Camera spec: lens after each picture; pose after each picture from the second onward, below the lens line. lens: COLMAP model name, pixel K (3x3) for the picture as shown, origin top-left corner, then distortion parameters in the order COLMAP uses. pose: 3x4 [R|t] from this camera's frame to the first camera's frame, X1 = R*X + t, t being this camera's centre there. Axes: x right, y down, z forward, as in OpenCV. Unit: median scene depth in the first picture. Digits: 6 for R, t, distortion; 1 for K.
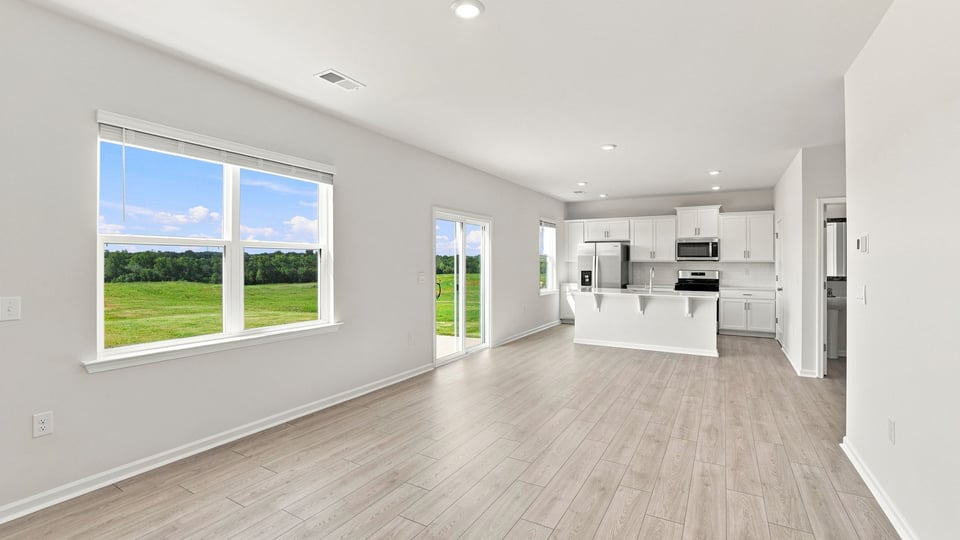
lens RADIAL K [[416.8, 0, 474.8], [0, 416.8, 261.6], [0, 0, 1]] dist [-0.038894, 0.001112]
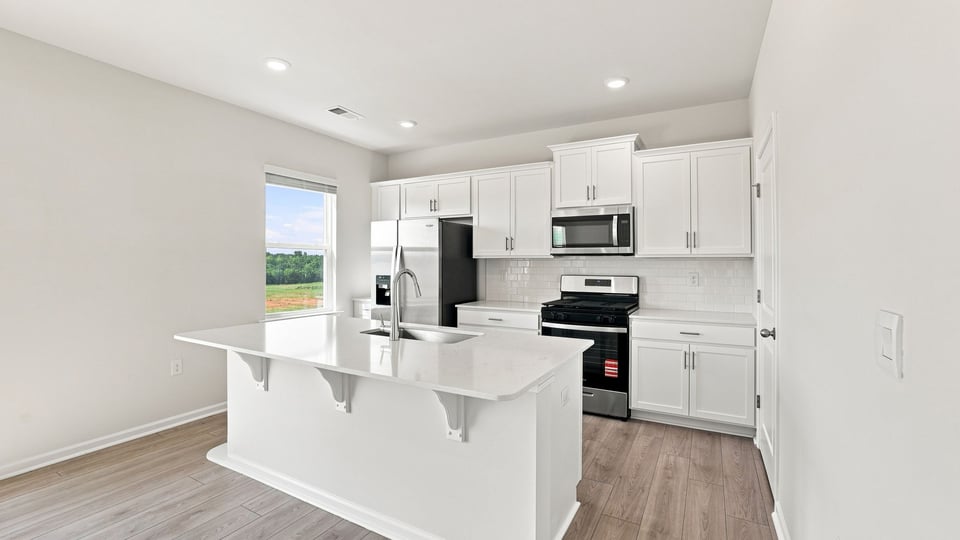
lens RADIAL K [[416.8, 0, 470.5], [0, 416.8, 259.7], [0, 0, 1]] dist [-0.038894, 0.001112]
pose [[0.999727, 0.002035, 0.023295, 0.378920], [-0.001848, 0.999966, -0.008024, 0.007115], [-0.023311, 0.007978, 0.999696, 0.512135]]
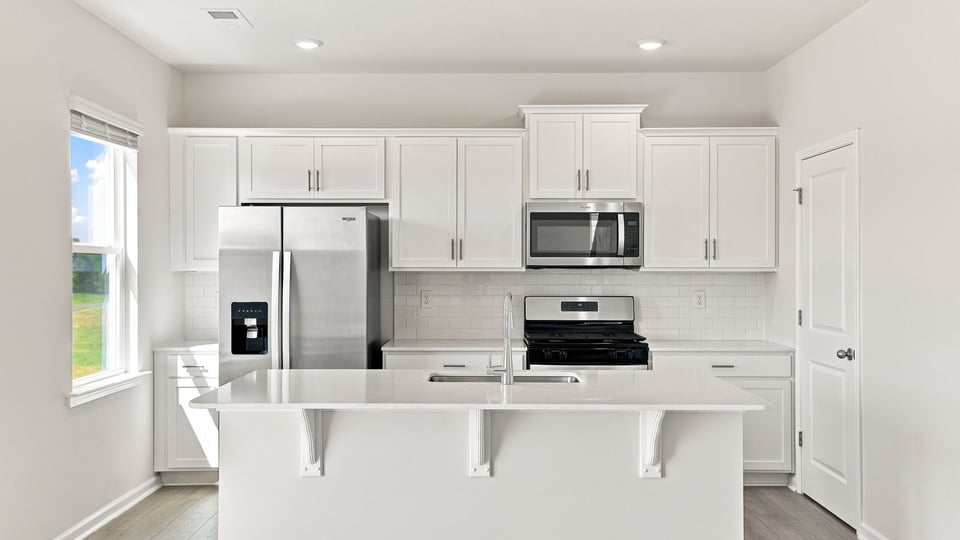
lens RADIAL K [[914.7, 0, 467.8], [0, 914.7, 271.6], [0, 0, 1]] dist [0.042207, 0.000000]
pose [[0.862874, -0.002085, 0.505415, 0.081229], [0.000137, 0.999992, 0.003892, -0.001706], [-0.505419, -0.003289, 0.862868, 0.393034]]
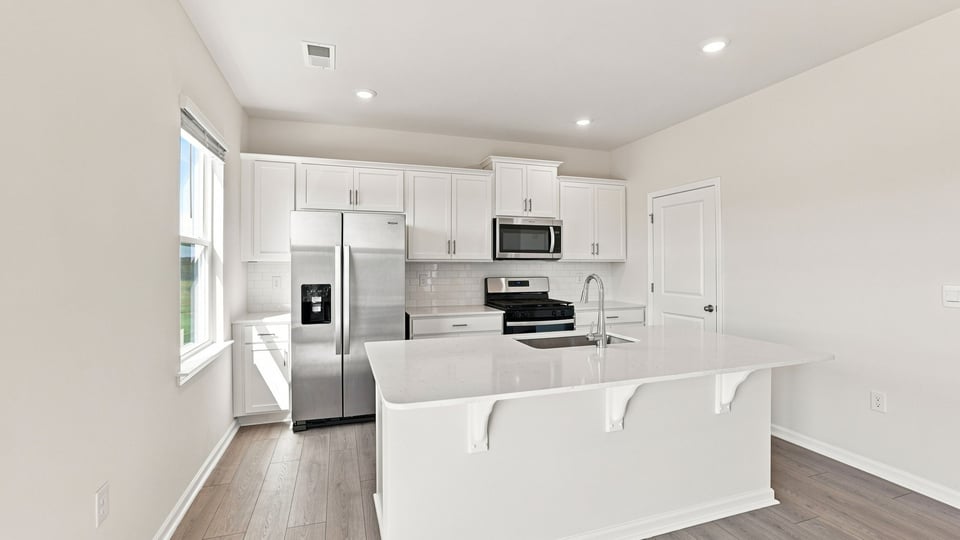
lens RADIAL K [[416.8, 0, 477.8], [0, 416.8, 262.3], [0, 0, 1]] dist [-0.038894, 0.001112]
pose [[0.652956, 0.003420, 0.757388, 0.082022], [0.002148, 0.999977, -0.006368, 0.004944], [-0.757392, 0.005785, 0.652934, 0.671782]]
